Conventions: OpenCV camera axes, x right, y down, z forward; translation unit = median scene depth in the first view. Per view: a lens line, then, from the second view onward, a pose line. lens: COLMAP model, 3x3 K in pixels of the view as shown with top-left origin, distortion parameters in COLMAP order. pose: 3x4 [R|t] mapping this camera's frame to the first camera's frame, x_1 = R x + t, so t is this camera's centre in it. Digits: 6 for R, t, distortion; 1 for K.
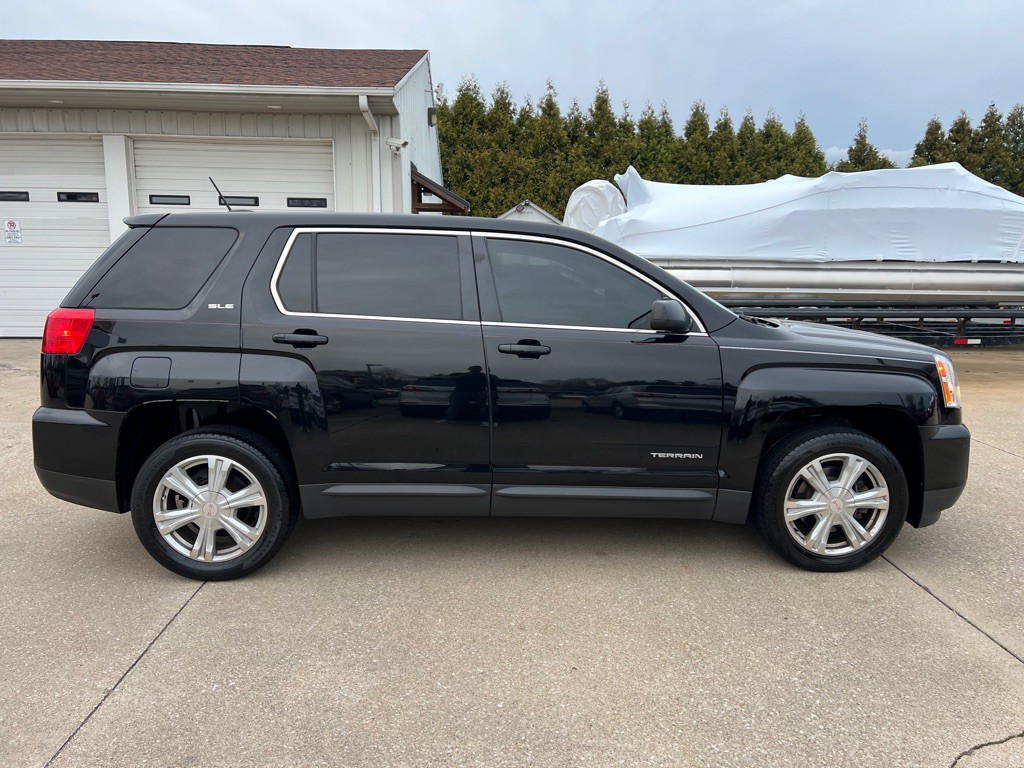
lens RADIAL K [[801.5, 0, 552.6], [0, 801.5, 336.3], [0, 0, 1]] dist [0.038715, 0.000506]
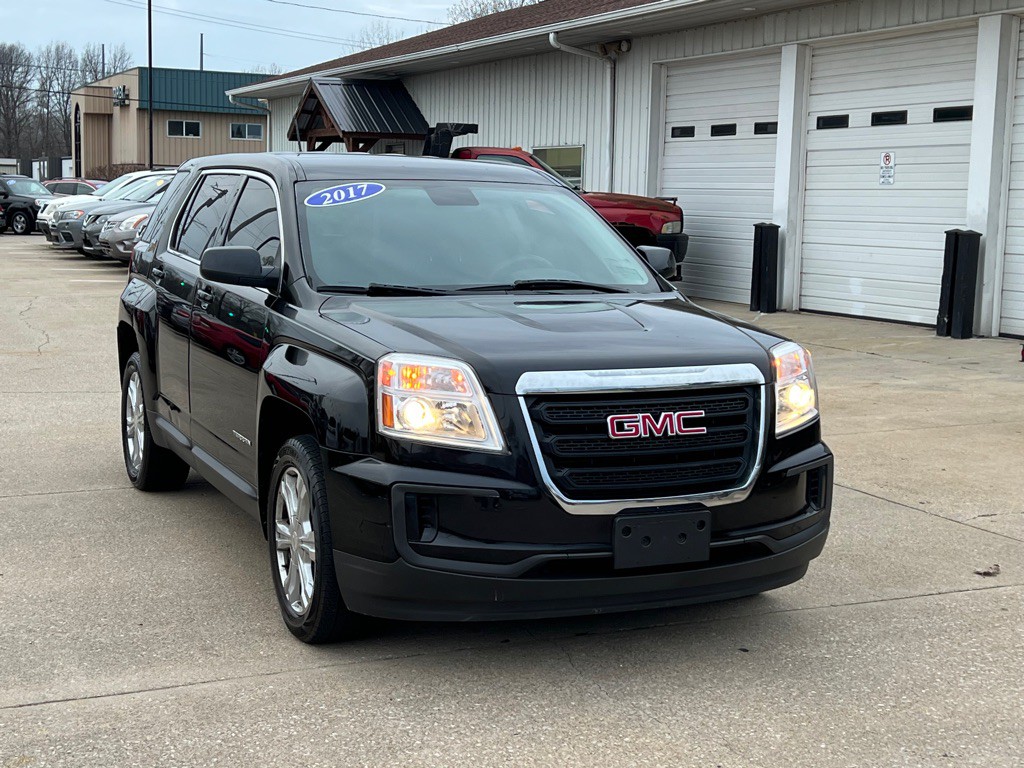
lens RADIAL K [[1548.0, 0, 523.3], [0, 1548.0, 385.6], [0, 0, 1]] dist [0.218533, -0.709916]
pose [[0.349401, 0.109871, -0.930509, 1.708545], [-0.094999, 0.992138, 0.081476, -0.062748], [0.932145, 0.059929, 0.357092, 0.682415]]
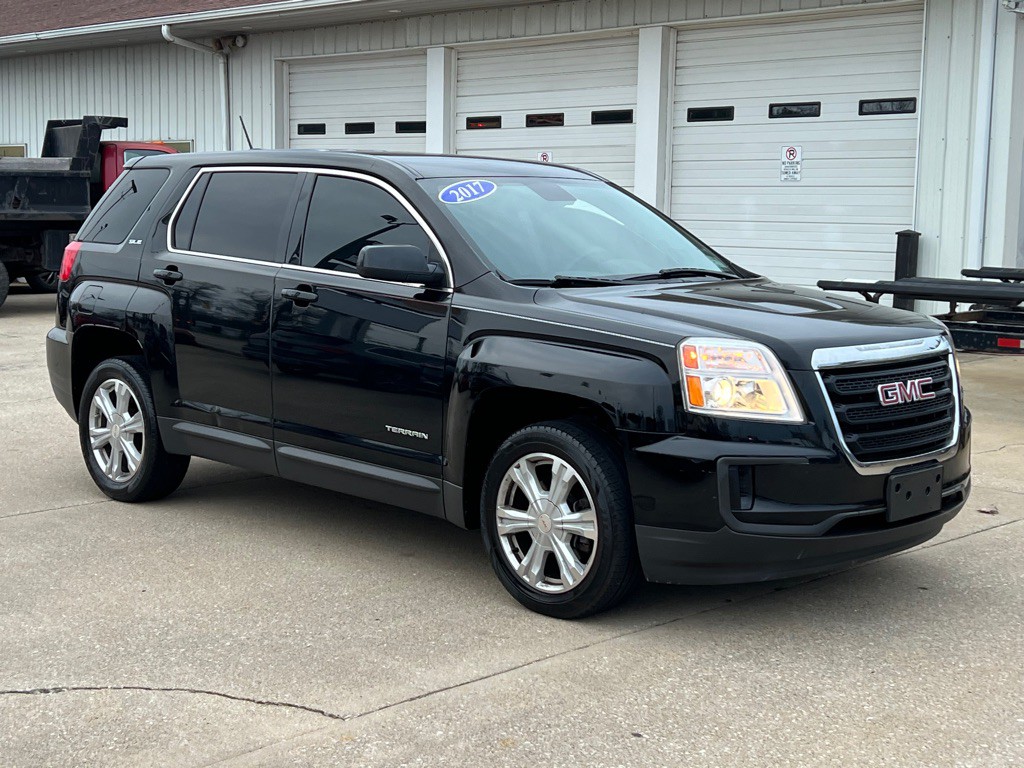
lens RADIAL K [[1546.9, 0, 512.0], [0, 1546.9, 384.0], [0, 0, 1]] dist [0.250094, -0.926401]
pose [[0.653275, 0.085372, -0.752292, 1.414074], [-0.068818, 0.996205, 0.053292, 0.003545], [0.753986, 0.016957, 0.656671, 0.017919]]
